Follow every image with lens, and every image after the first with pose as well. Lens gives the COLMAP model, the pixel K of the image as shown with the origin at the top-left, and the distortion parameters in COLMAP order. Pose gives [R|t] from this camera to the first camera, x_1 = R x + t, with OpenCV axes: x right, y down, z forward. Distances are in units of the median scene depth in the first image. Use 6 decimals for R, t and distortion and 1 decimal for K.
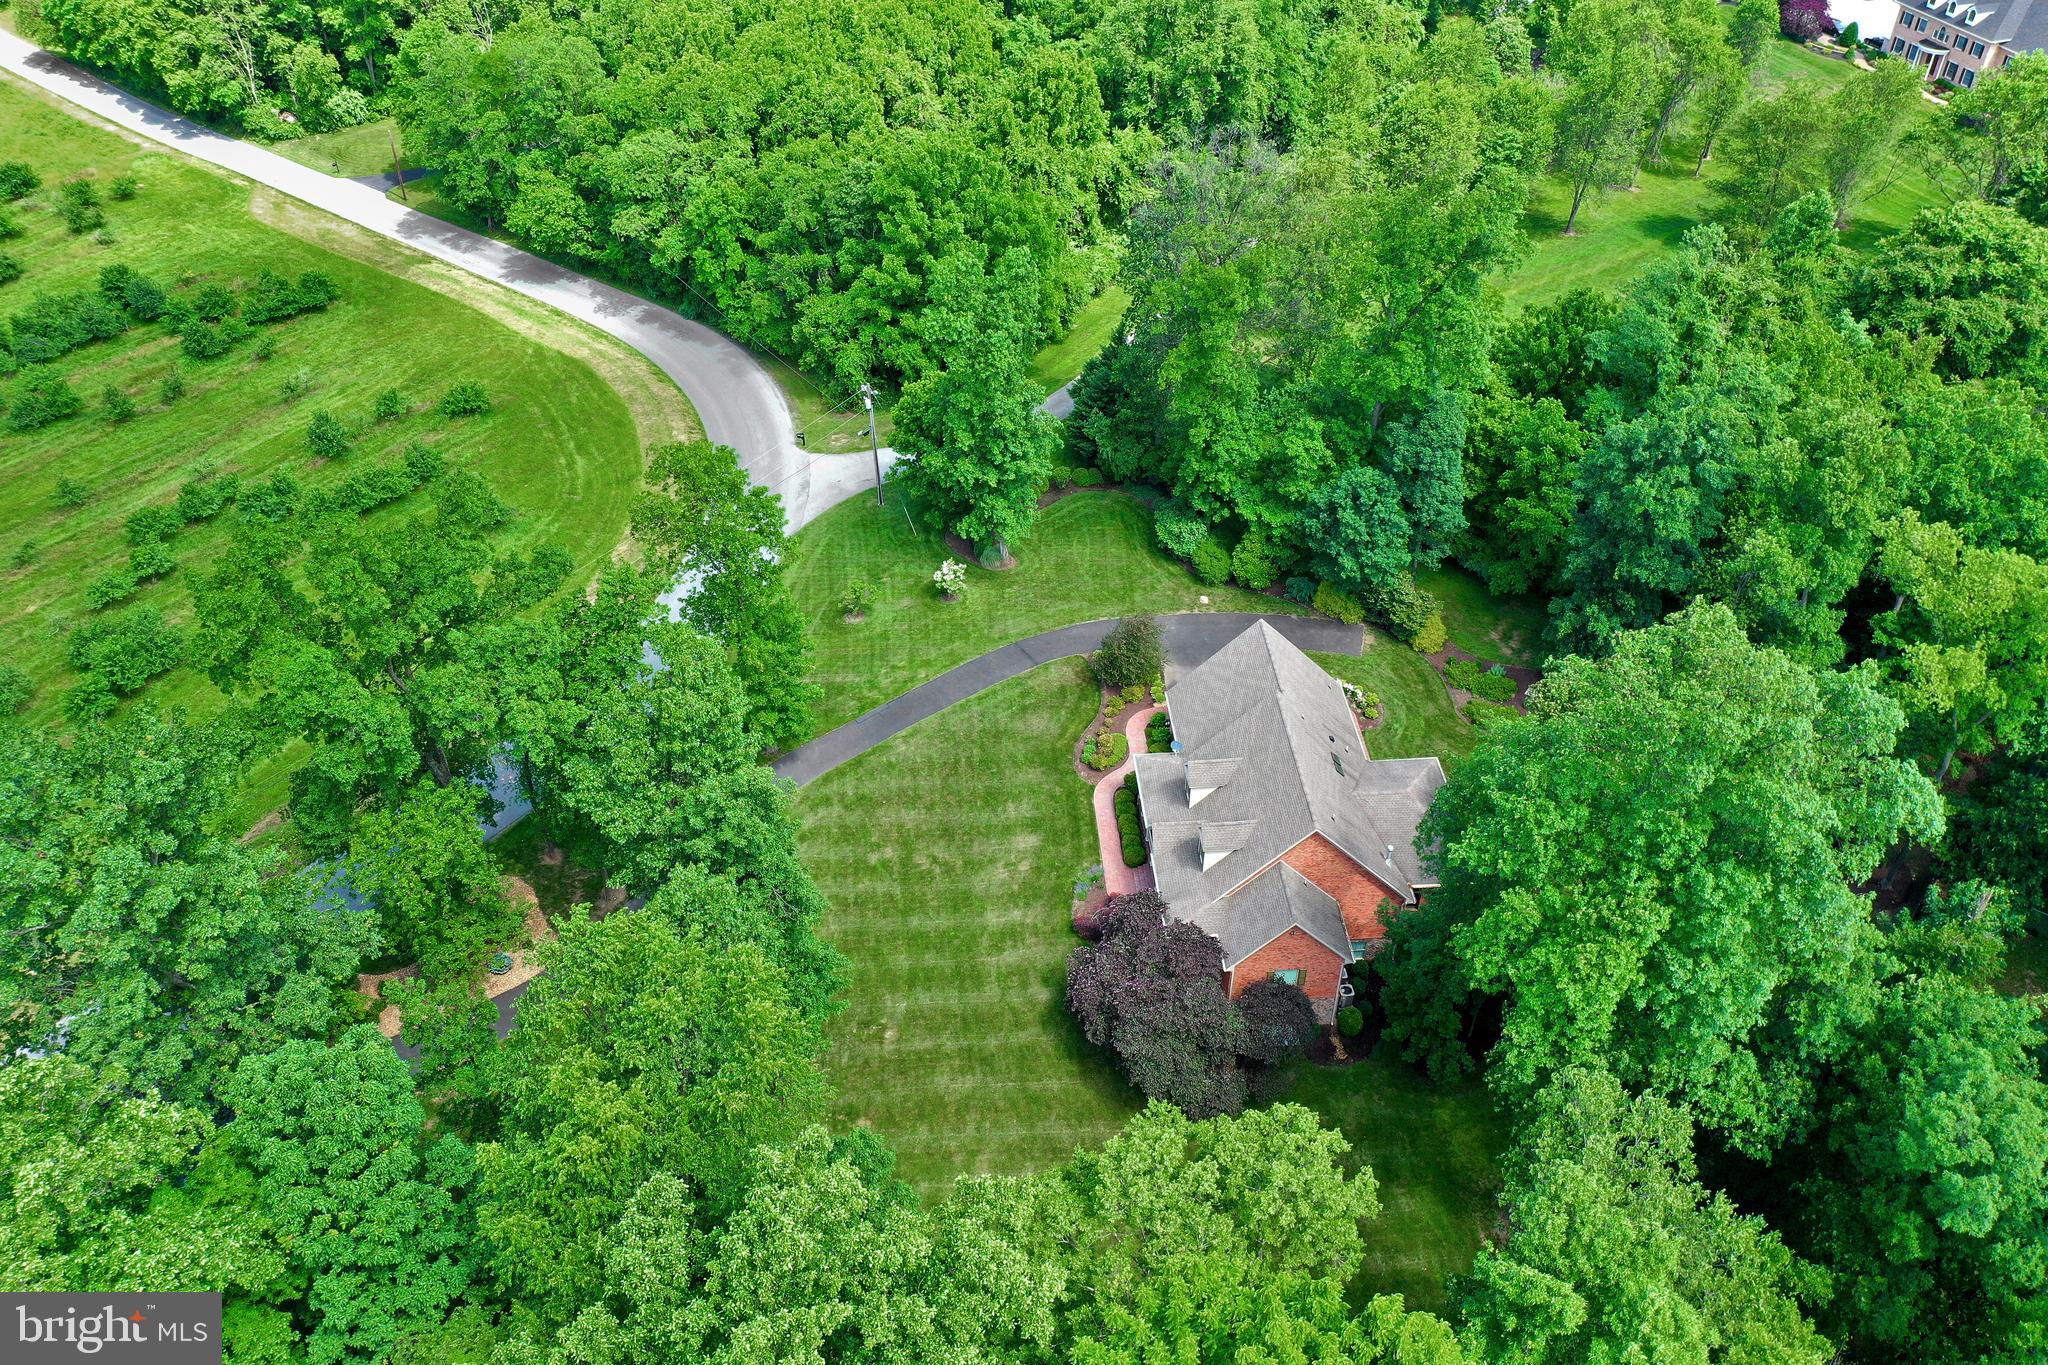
lens RADIAL K [[1565.7, 0, 1015.9], [0, 1565.7, 683.4], [0, 0, 1]] dist [-0.013018, -0.004814]
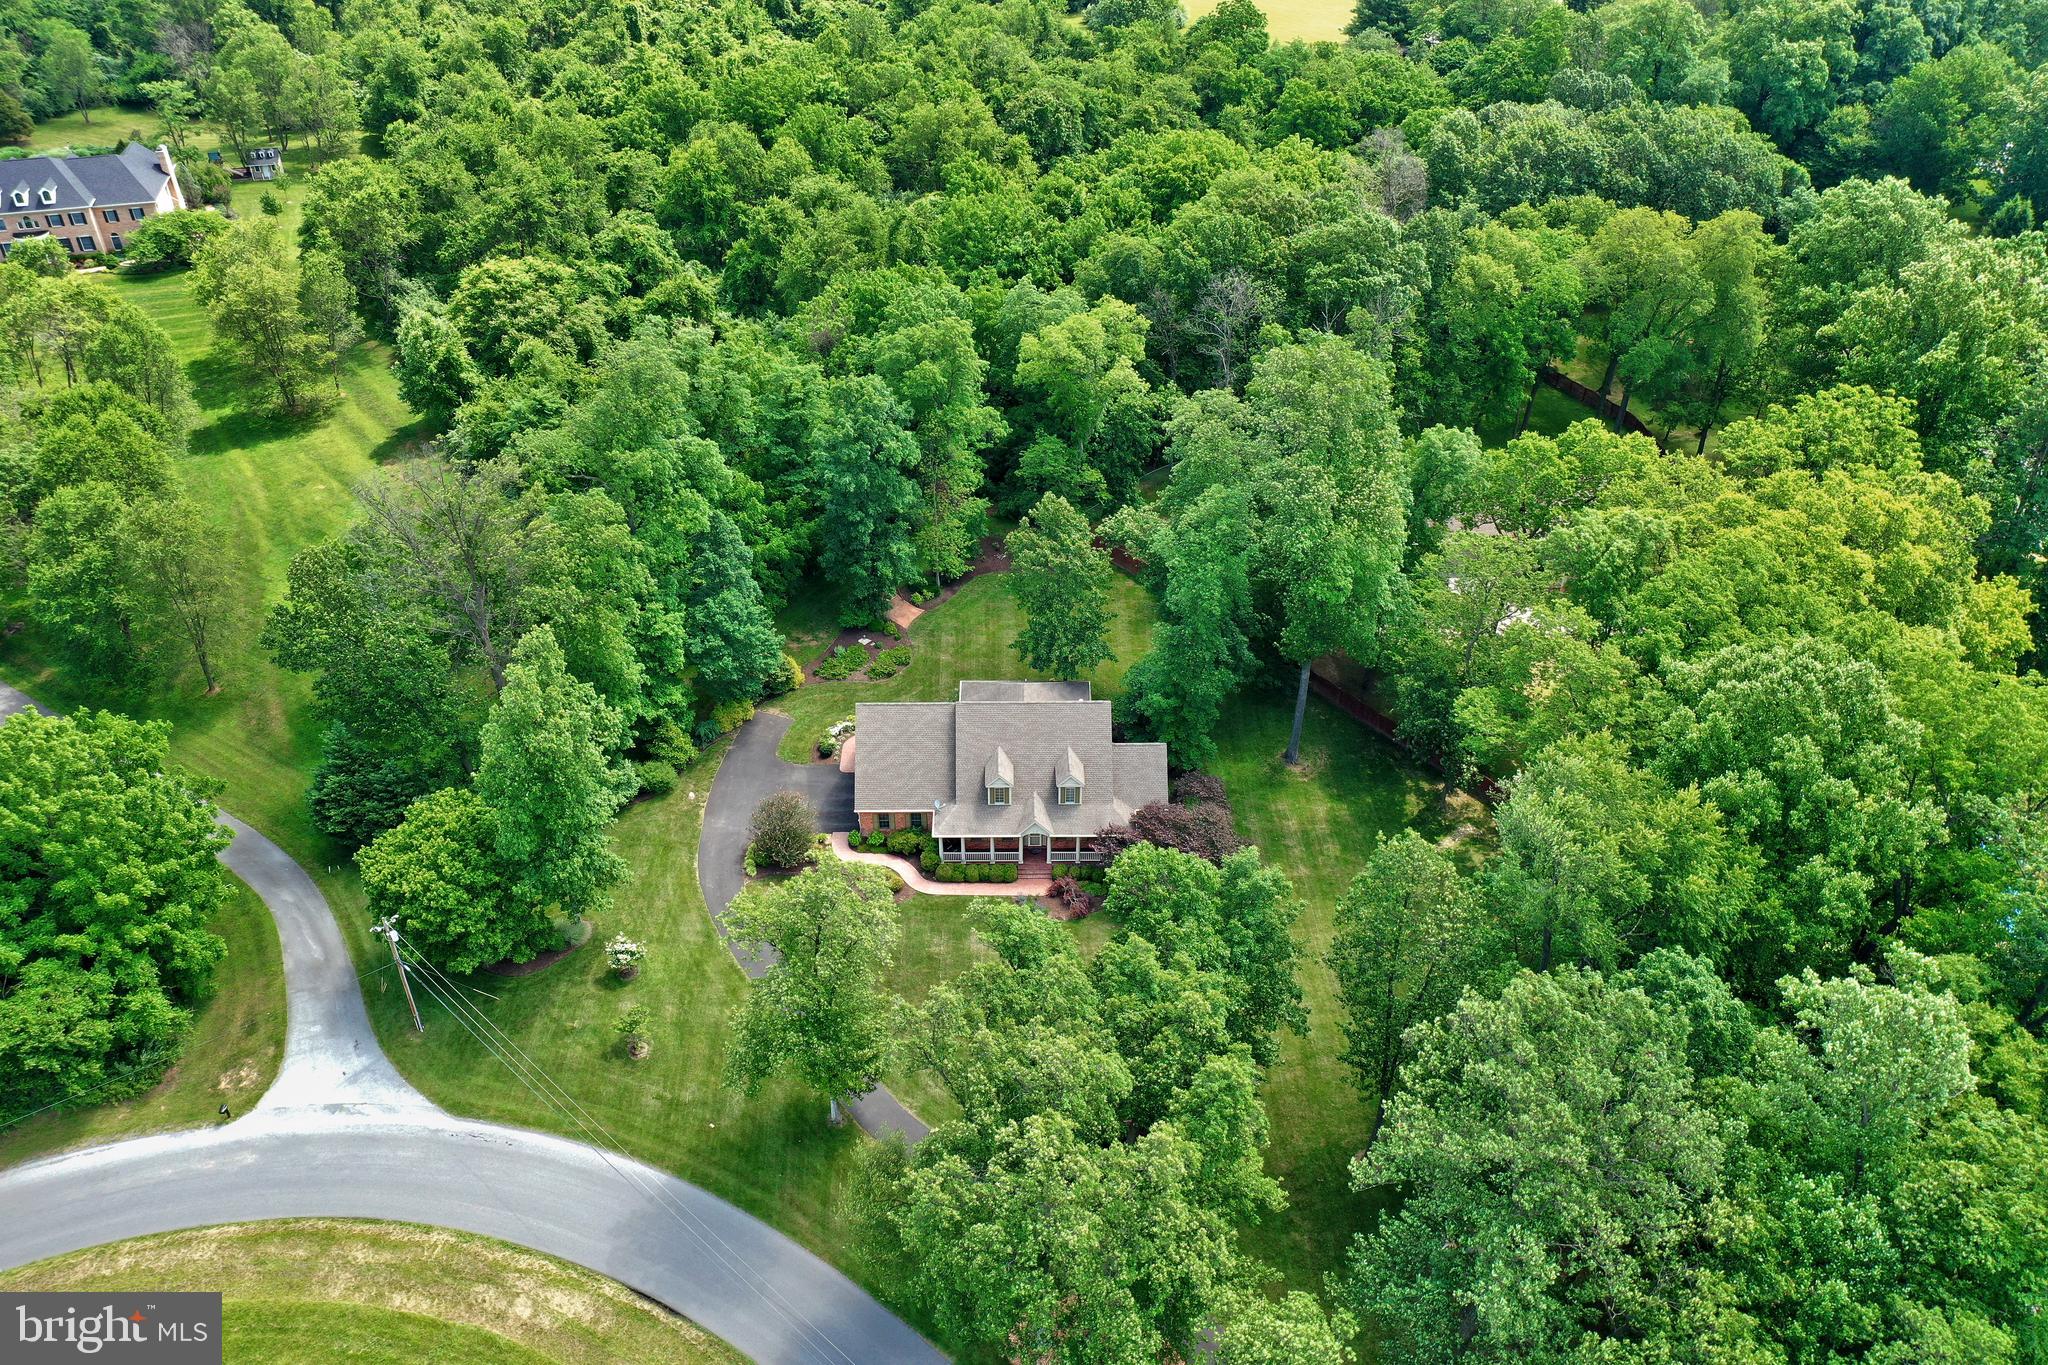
lens RADIAL K [[1565.7, 0, 1015.9], [0, 1565.7, 683.4], [0, 0, 1]] dist [-0.013018, -0.004814]
pose [[0.062427, -0.599002, 0.798311, -0.681015], [0.643047, 0.635857, 0.426821, -0.420786], [-0.763278, 0.486706, 0.424881, 0.344059]]
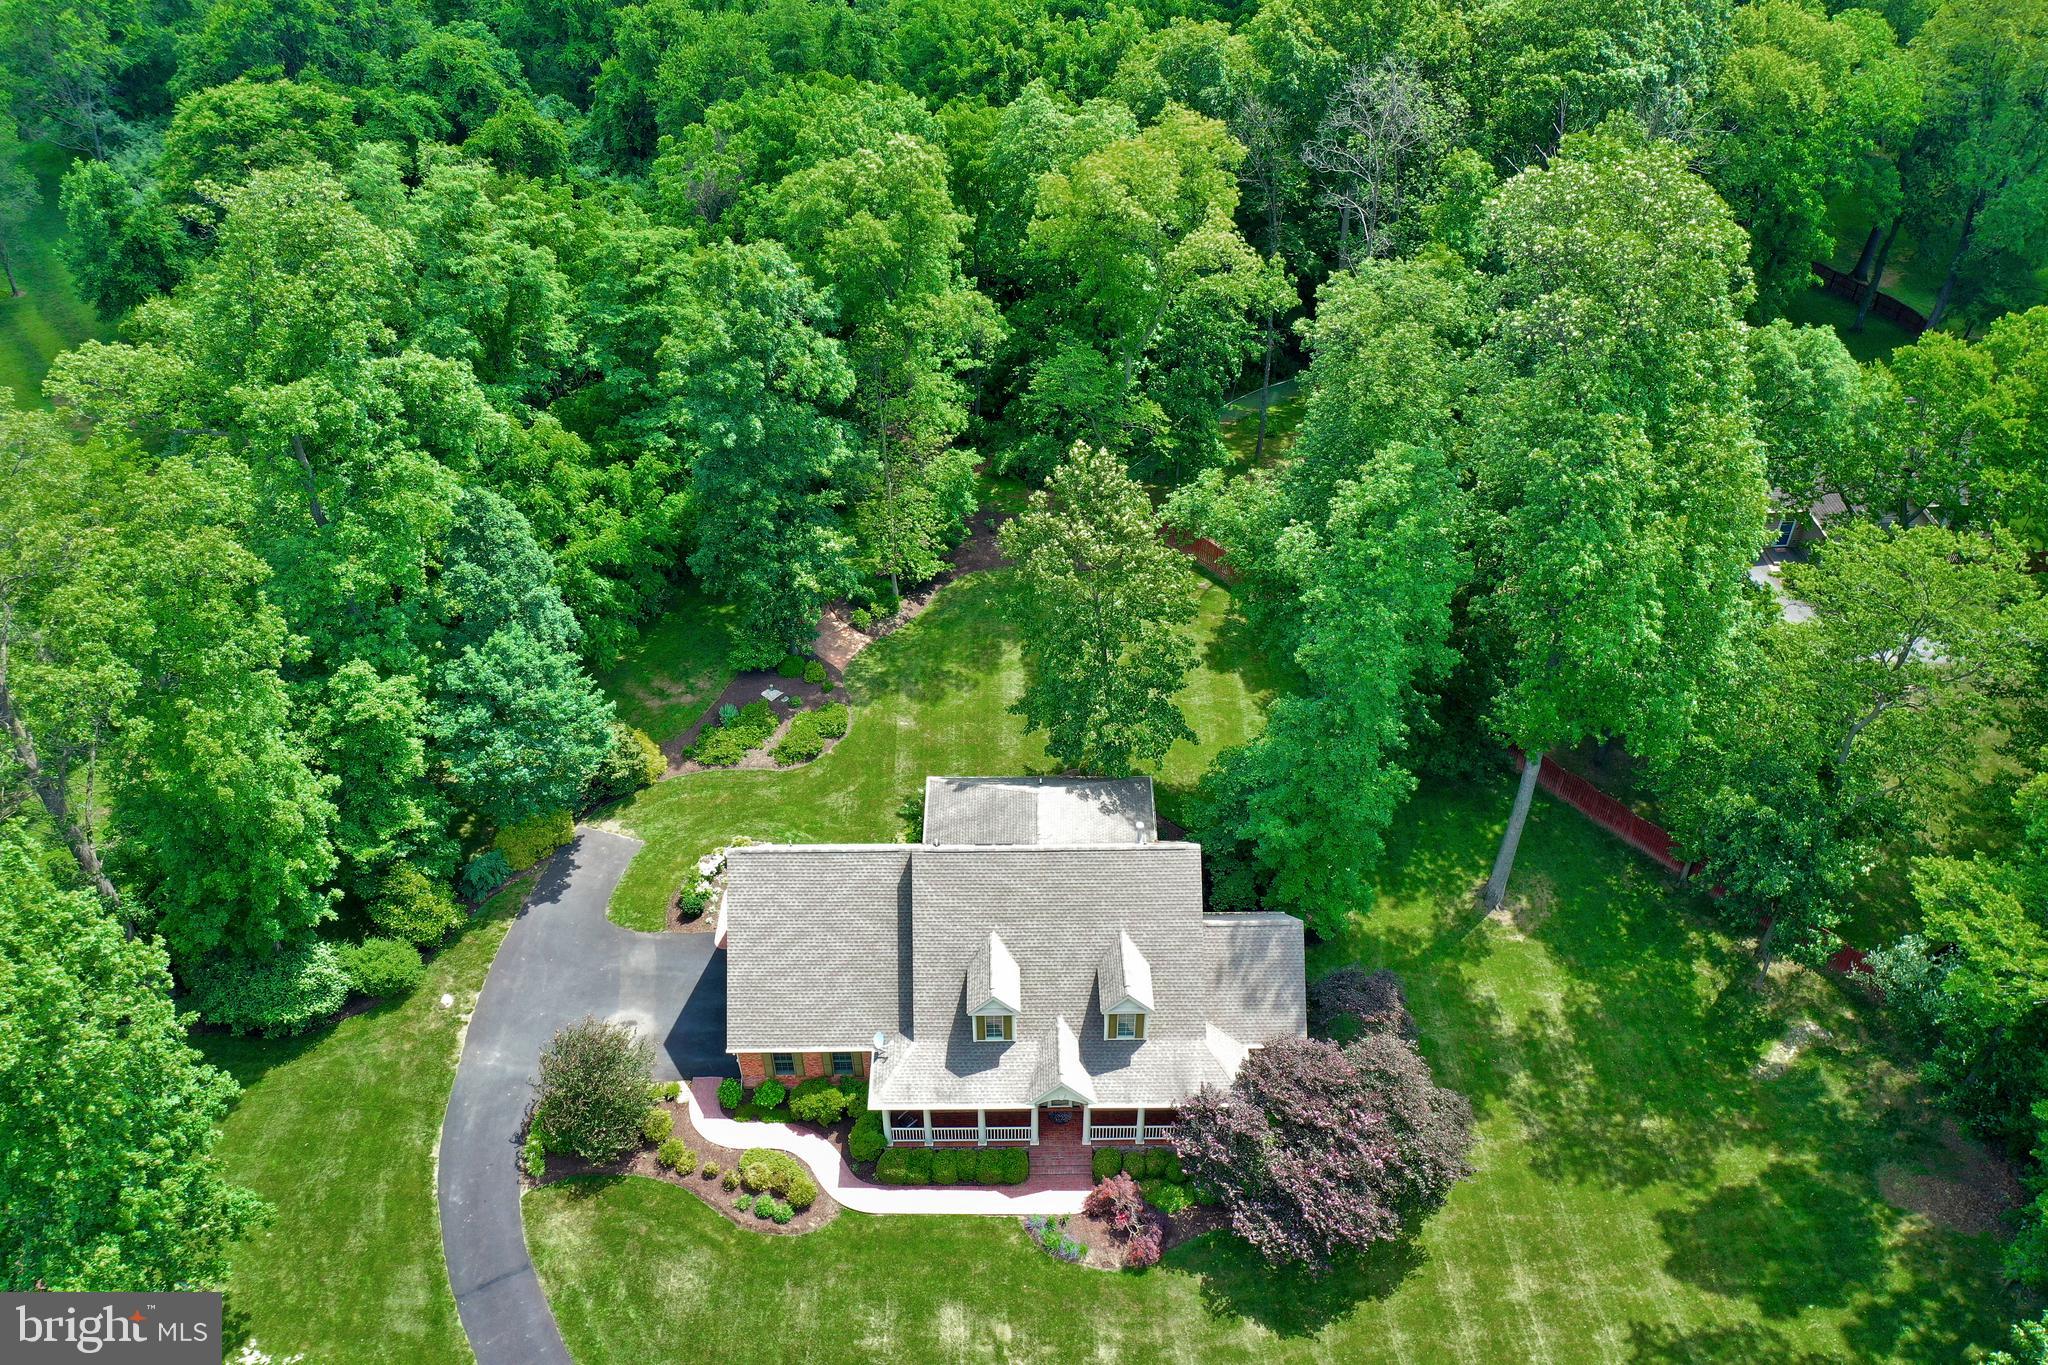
lens RADIAL K [[1605.5, 0, 1000.9], [0, 1605.5, 728.7], [0, 0, 1]] dist [-0.011231, -0.008650]
pose [[0.068037, -0.656973, 0.750838, -0.261360], [0.652144, 0.598832, 0.464876, -0.266098], [-0.755036, 0.458026, 0.469183, 0.509885]]
